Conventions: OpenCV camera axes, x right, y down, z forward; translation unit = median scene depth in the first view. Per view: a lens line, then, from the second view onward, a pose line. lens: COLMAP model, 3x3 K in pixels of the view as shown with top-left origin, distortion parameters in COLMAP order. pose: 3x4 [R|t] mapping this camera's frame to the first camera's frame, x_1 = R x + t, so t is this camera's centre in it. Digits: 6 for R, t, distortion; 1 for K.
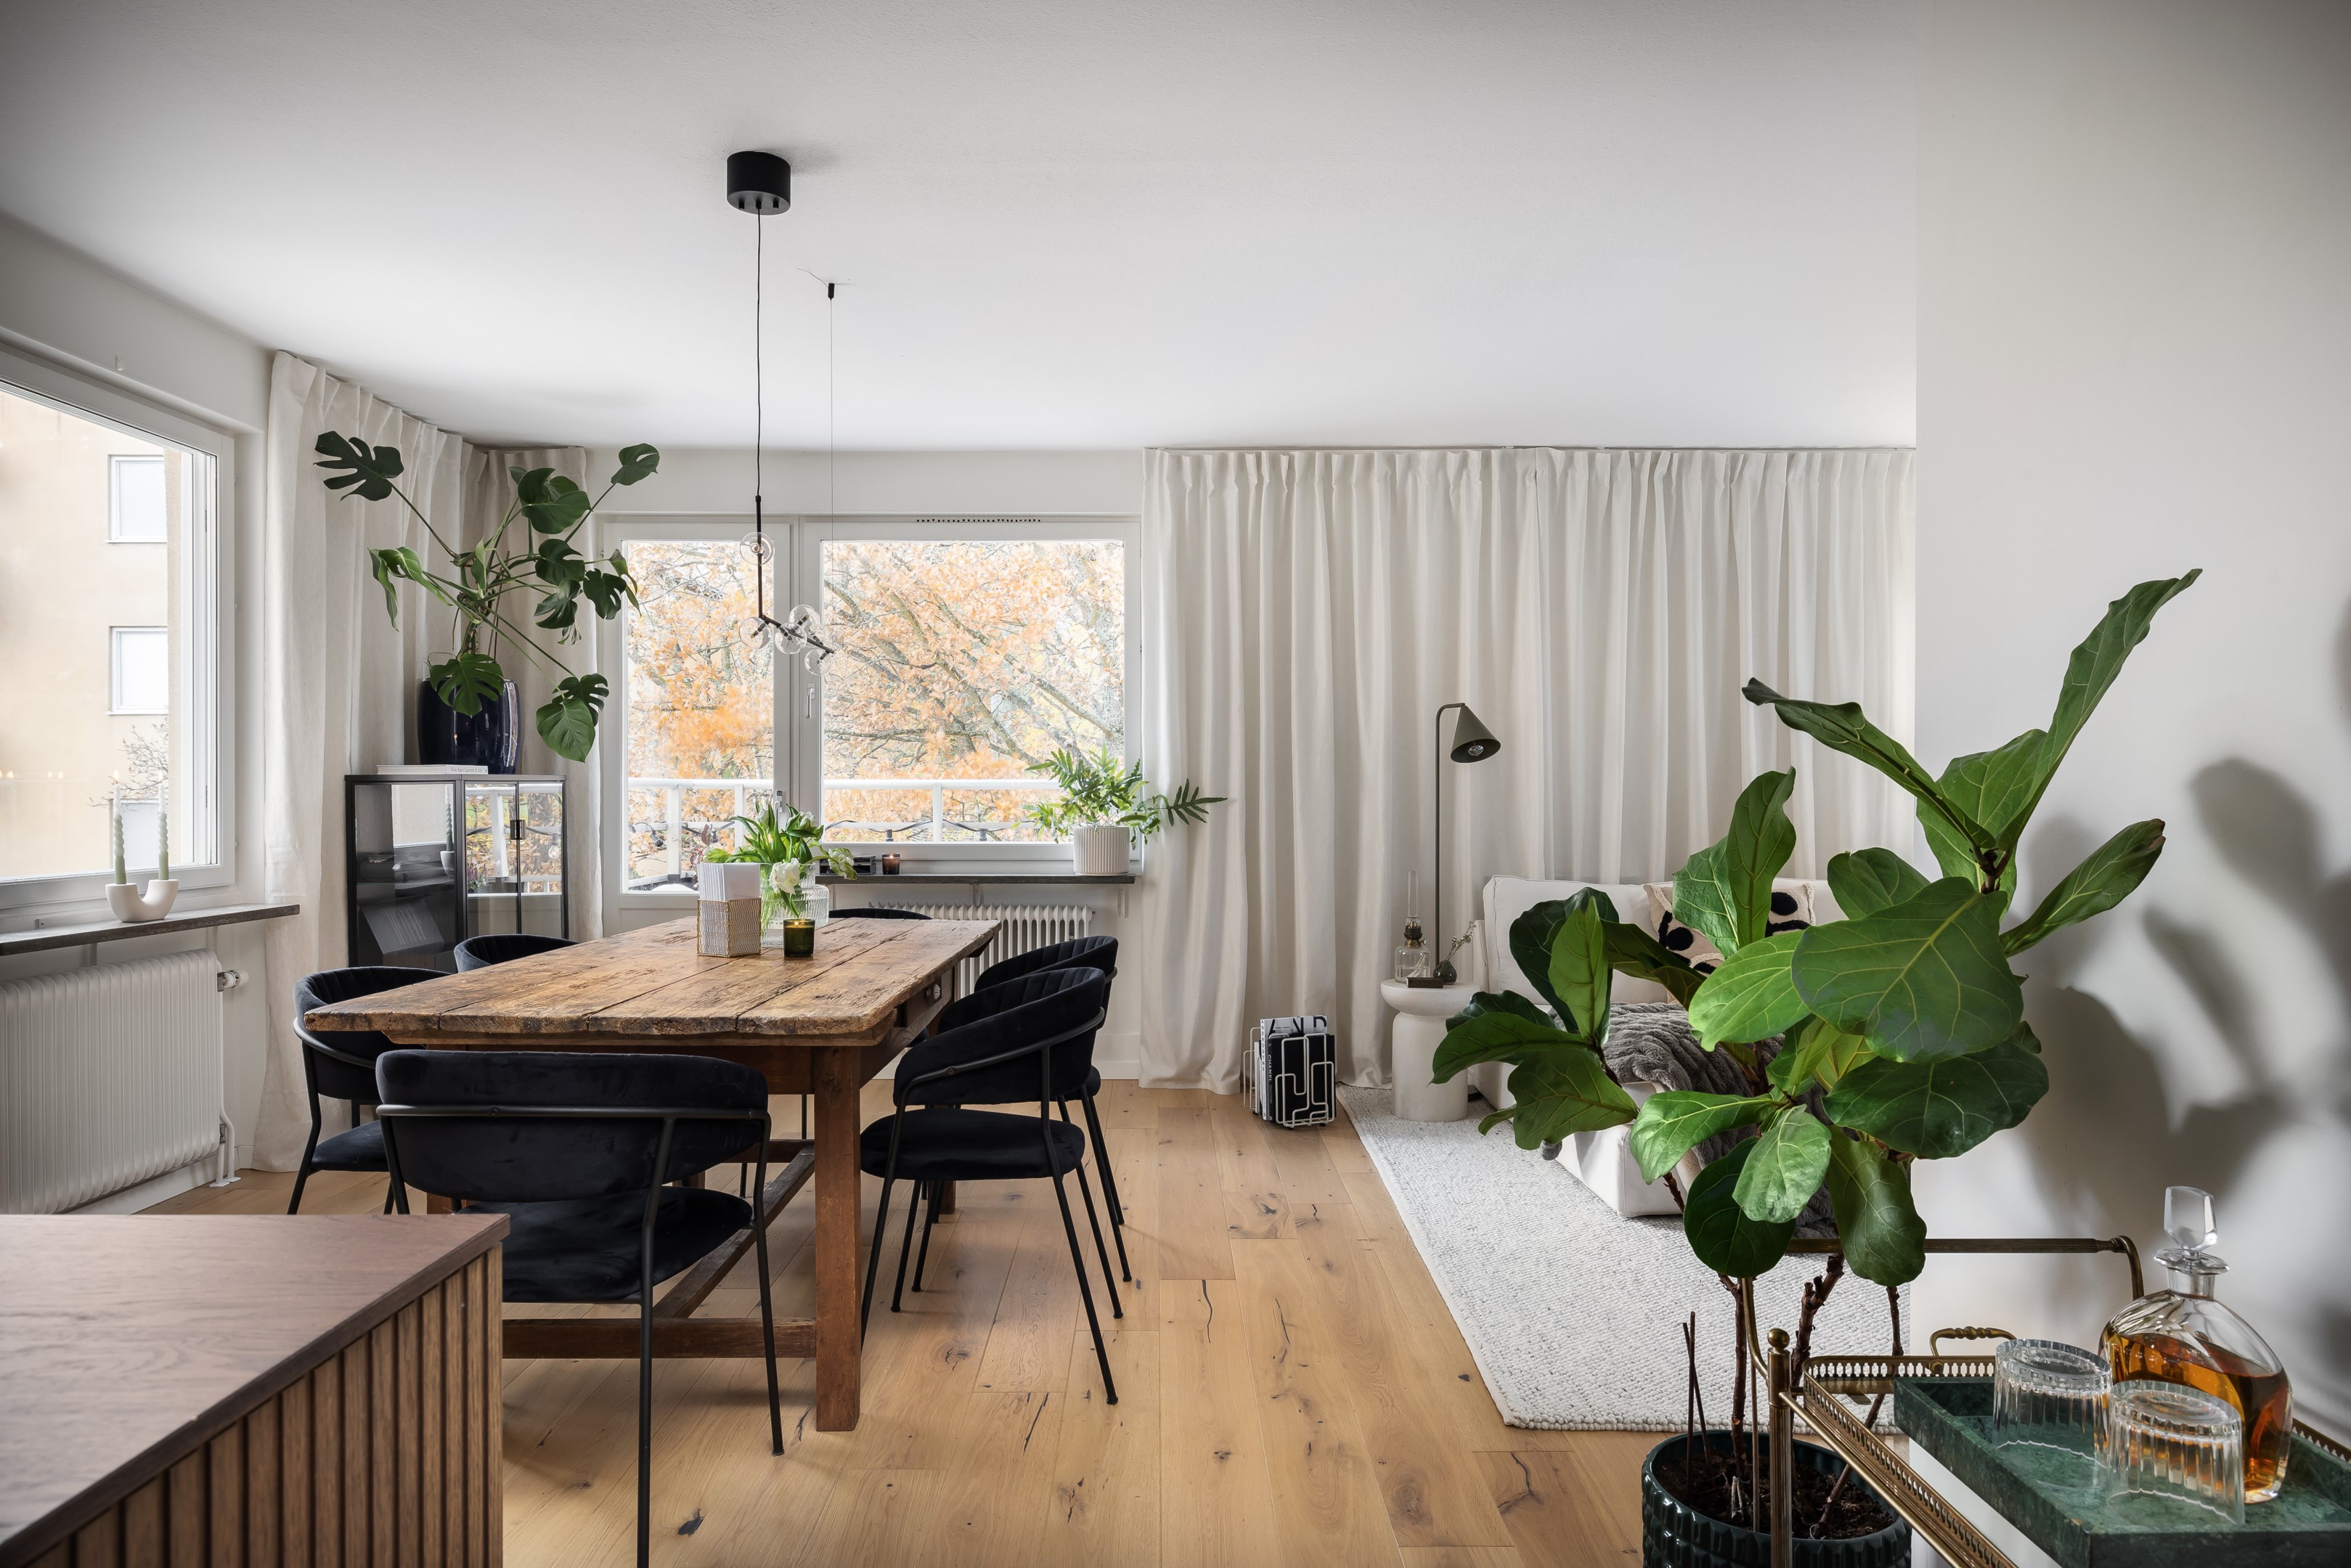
lens RADIAL K [[1408.2, 0, 1152.5], [0, 1408.2, 795.8], [0, 0, 1]] dist [-0.000057, -0.000001]
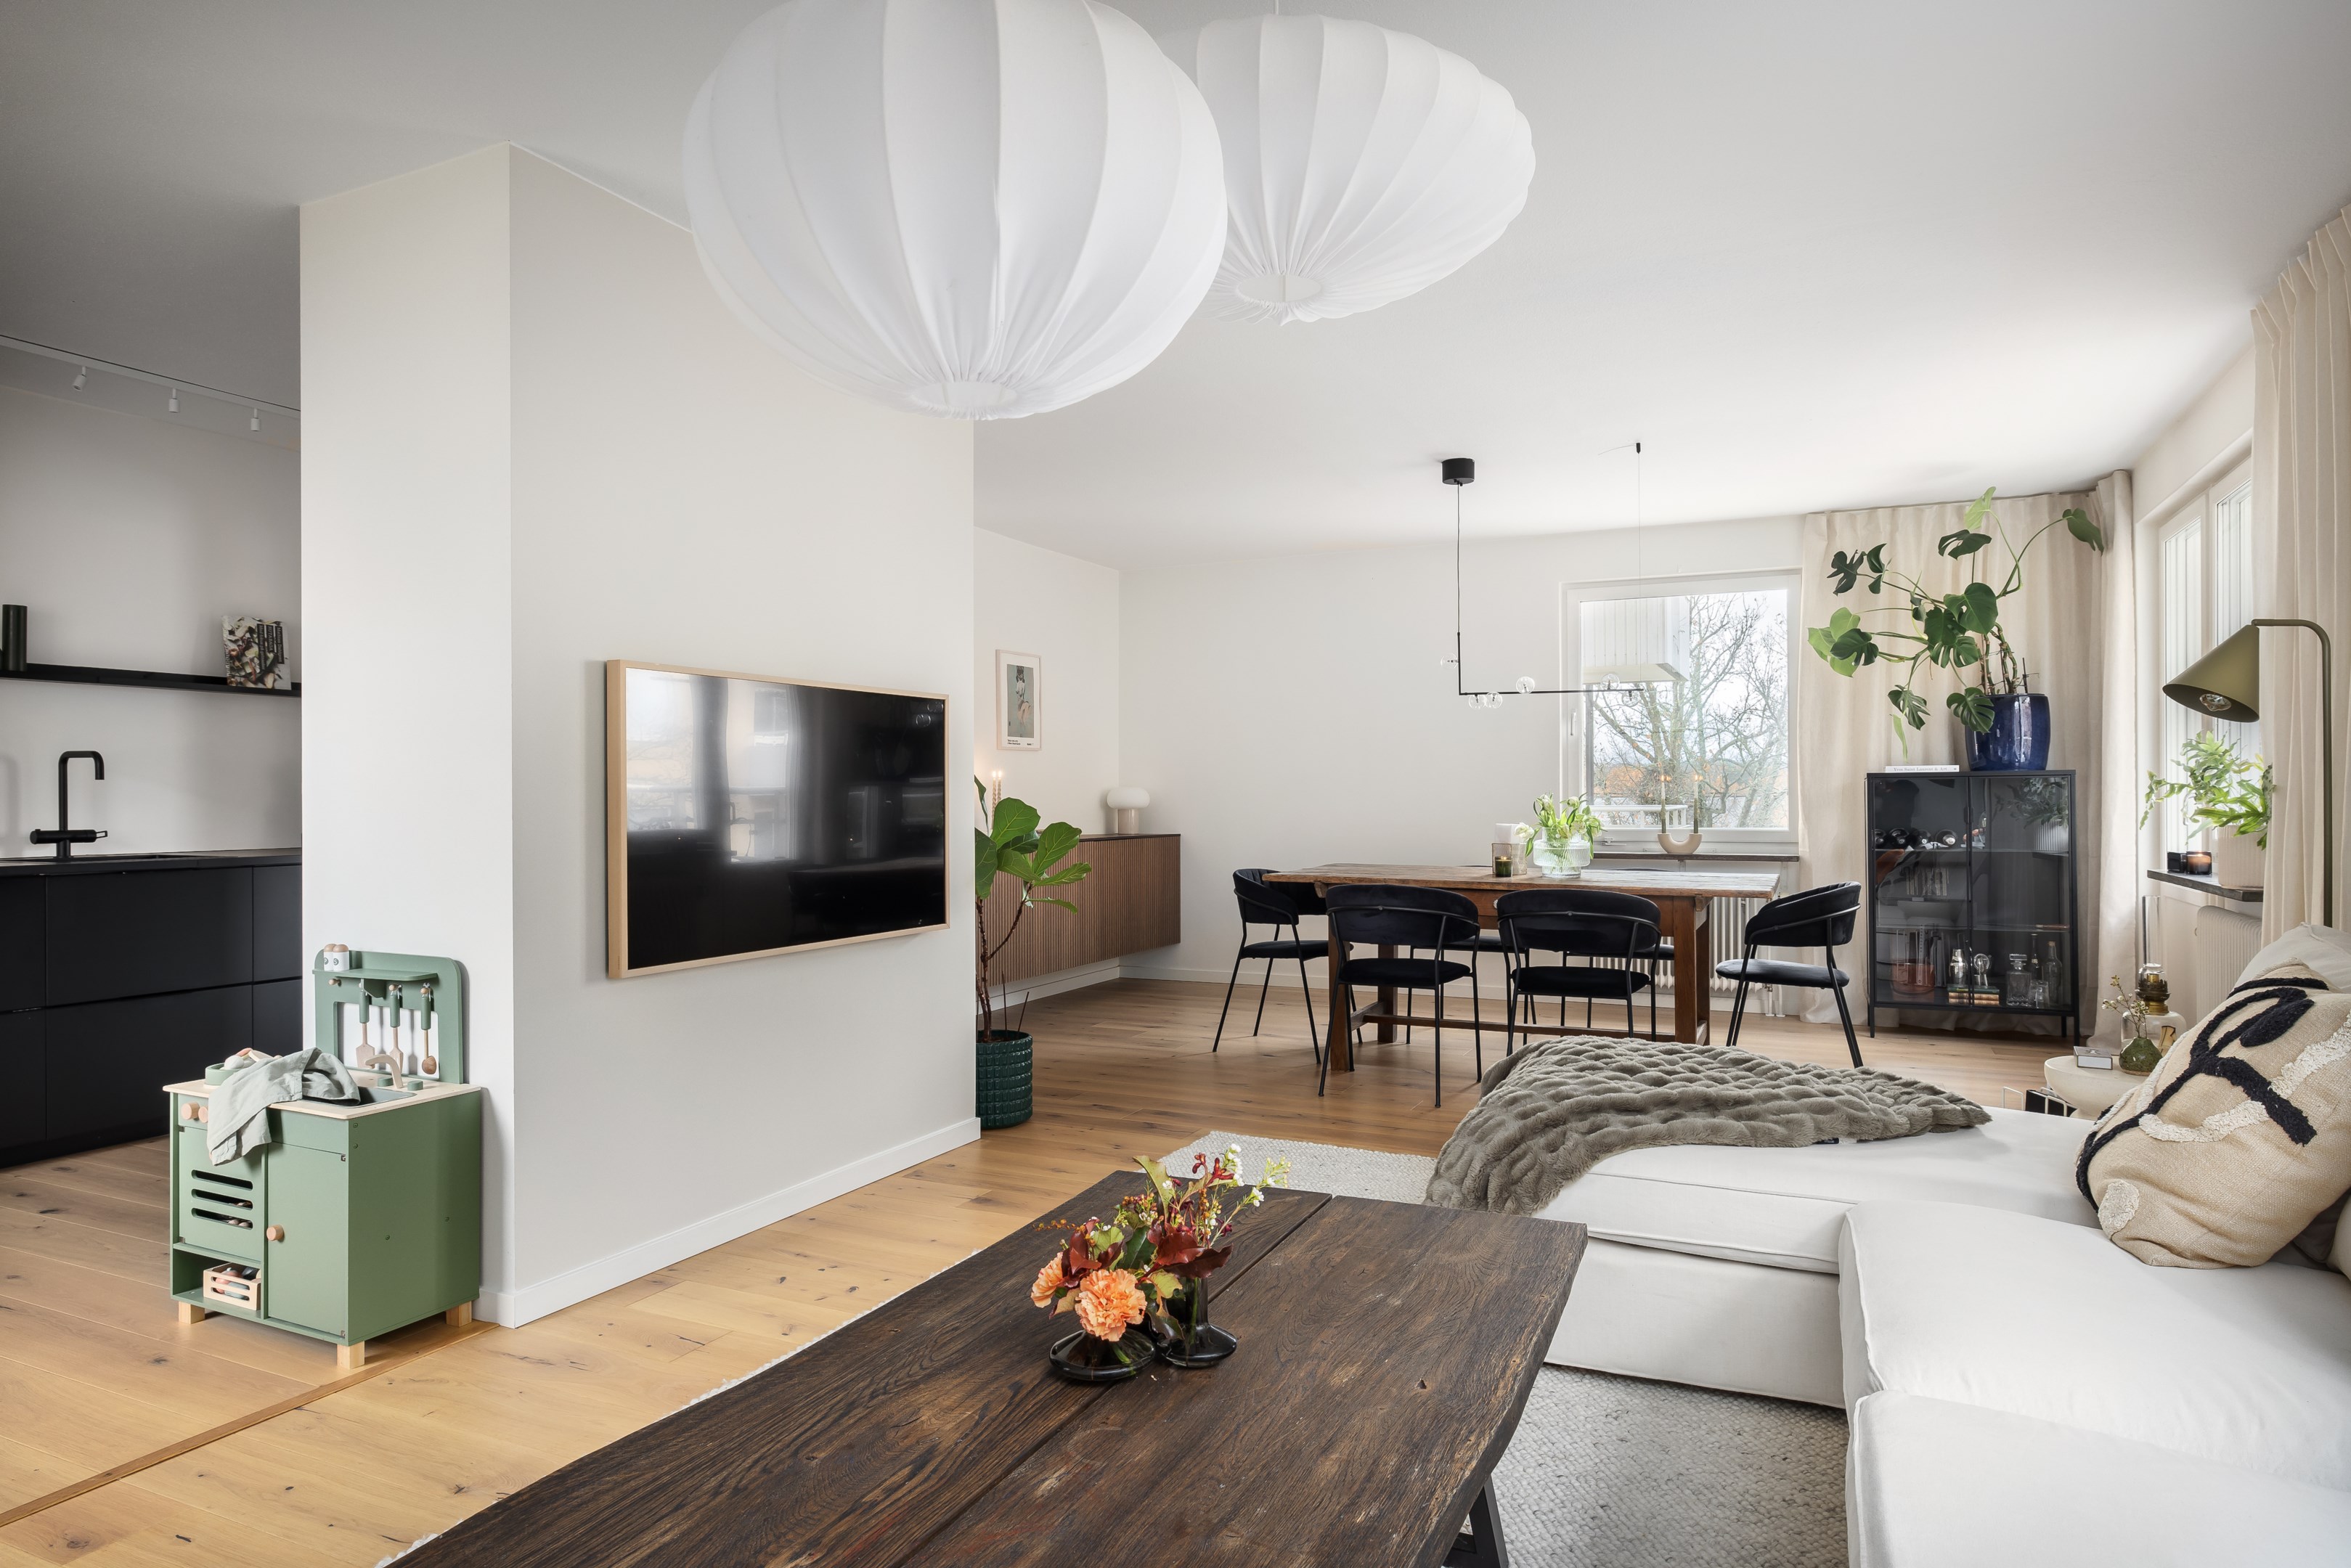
lens RADIAL K [[1382.5, 0, 1185.2], [0, 1382.5, 793.1], [0, 0, 1]] dist [-0.003973, -0.000904]
pose [[-0.422223, -0.000803, -0.906492, 0.876301], [0.002565, 0.999995, -0.002081, 0.005423], [0.906488, -0.003204, -0.422219, 0.799808]]
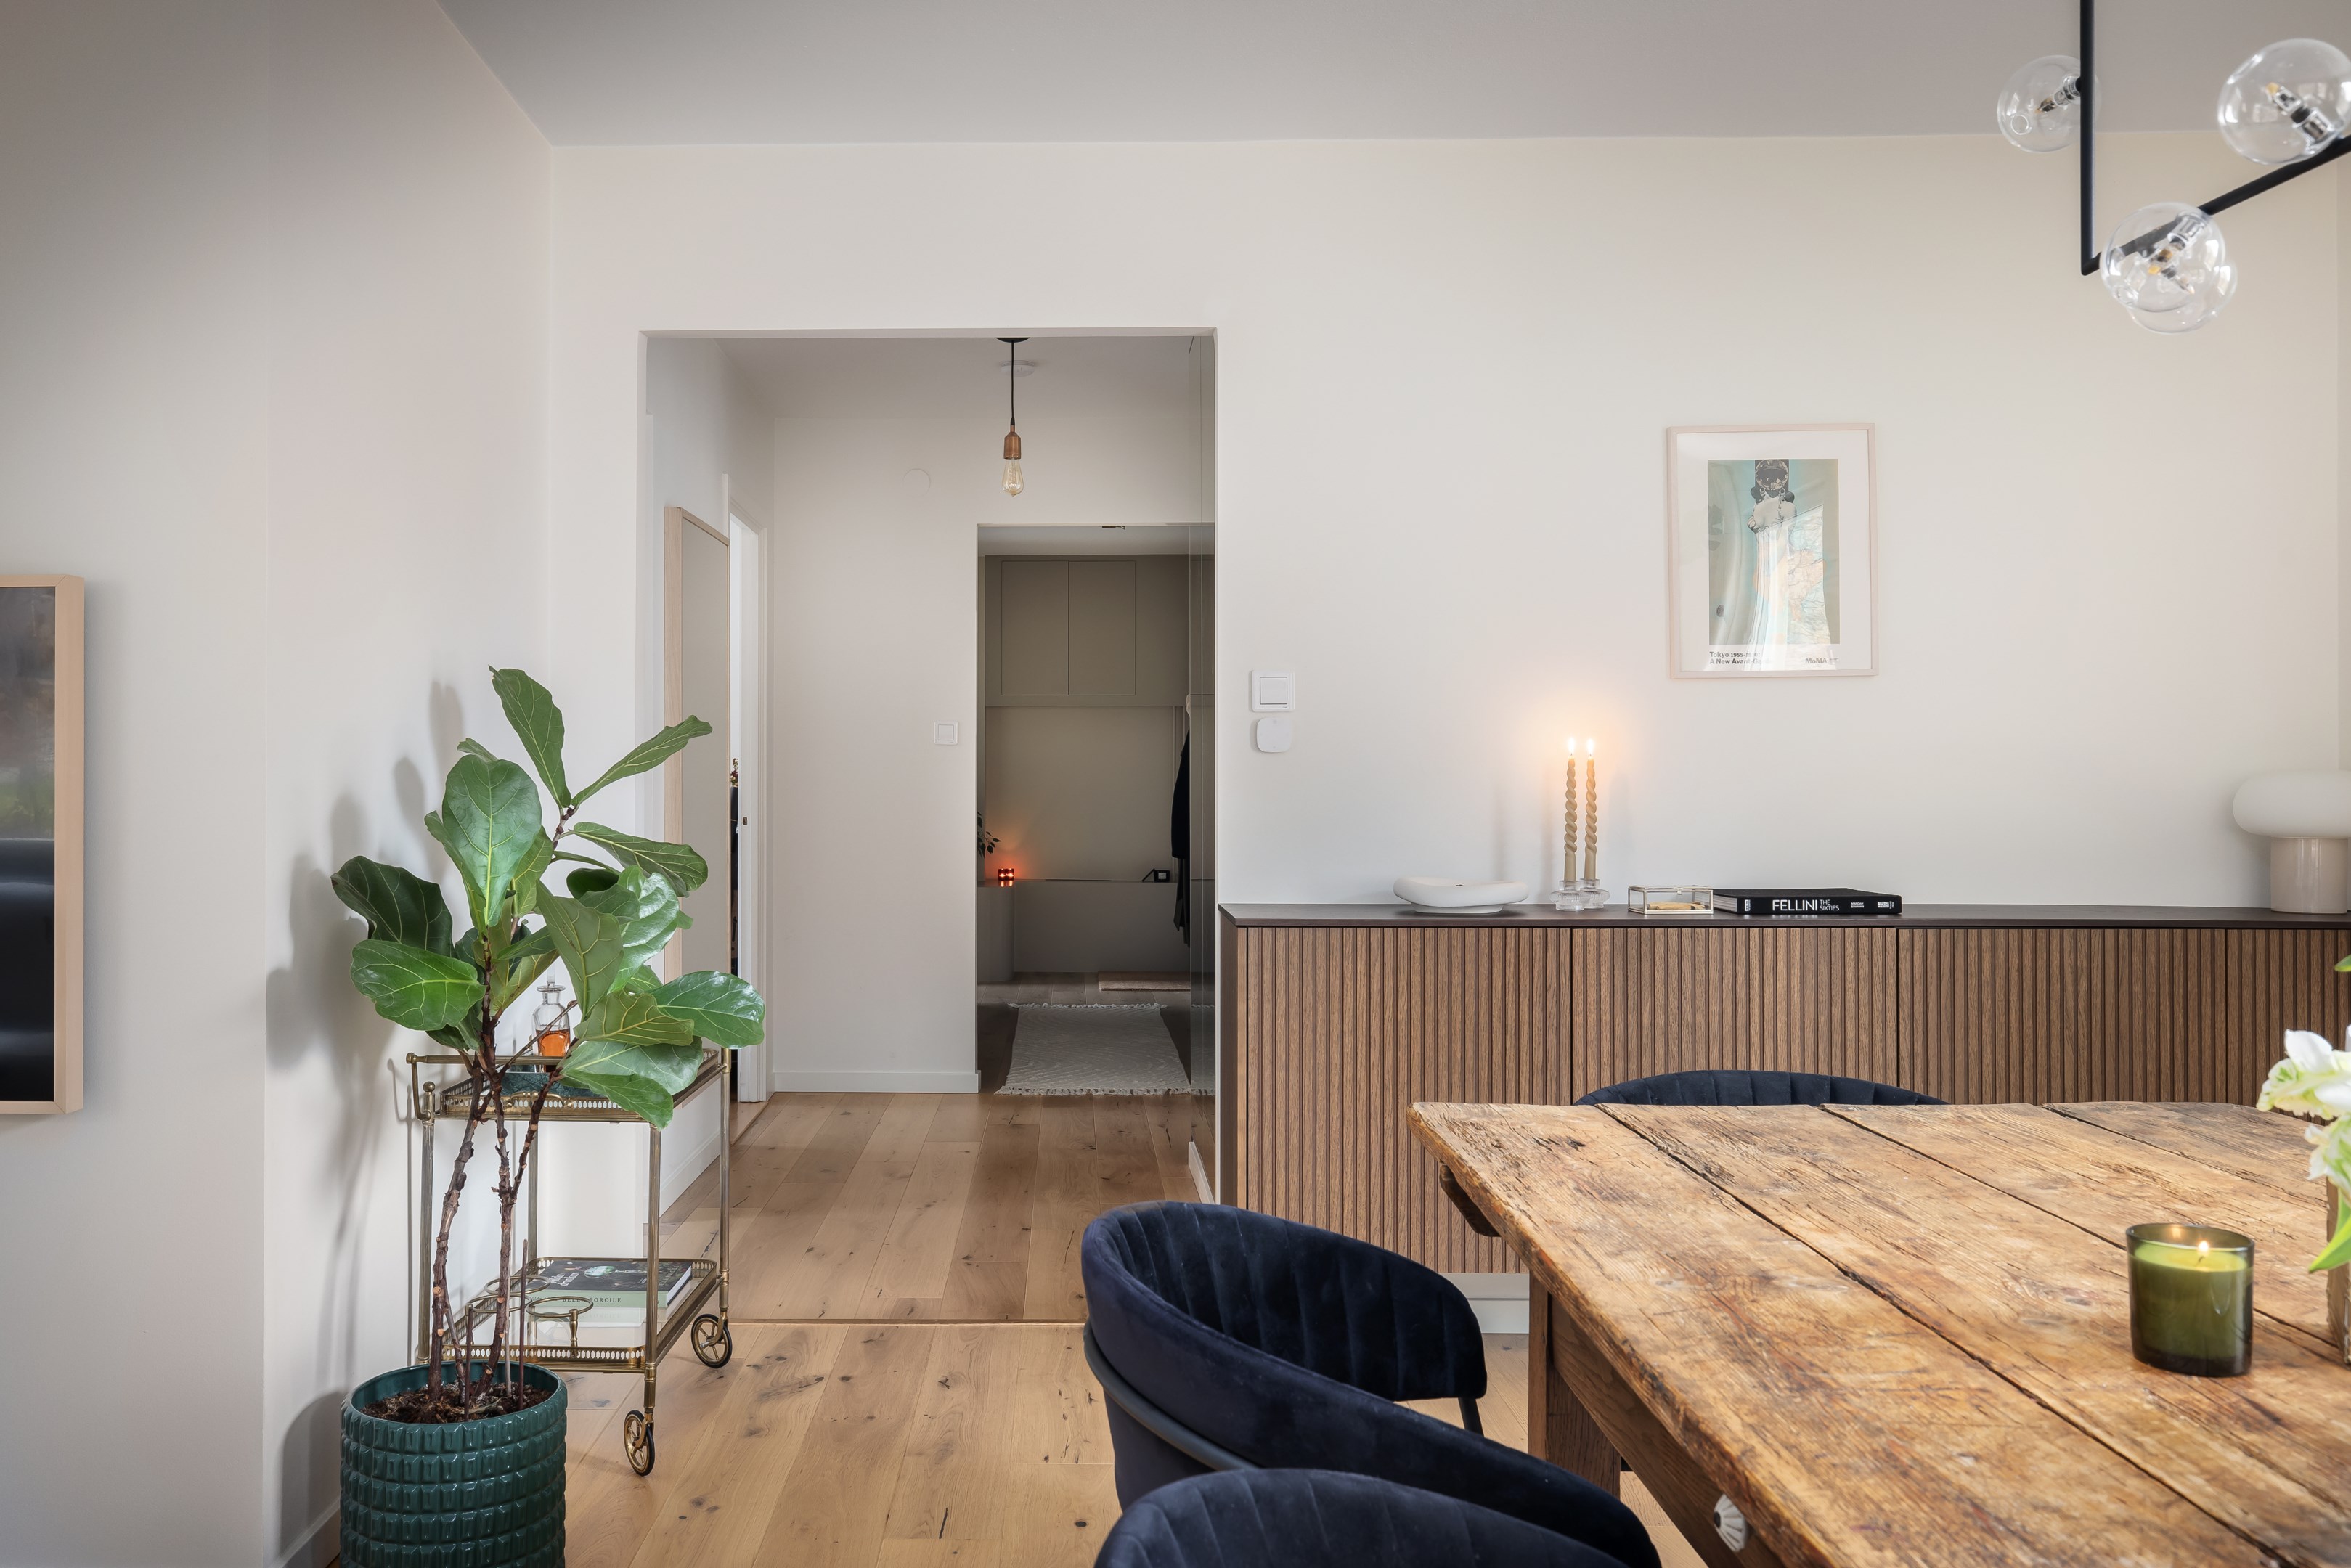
lens RADIAL K [[1937.7, 0, 1175.5], [0, 1937.7, 784.0], [0, 0, 1]] dist [0.051004, -0.000238]
pose [[-0.998445, -0.001671, -0.055718, -0.018644], [-0.002012, 0.999980, 0.006061, -0.003516], [0.055707, 0.006164, -0.998428, 0.804154]]
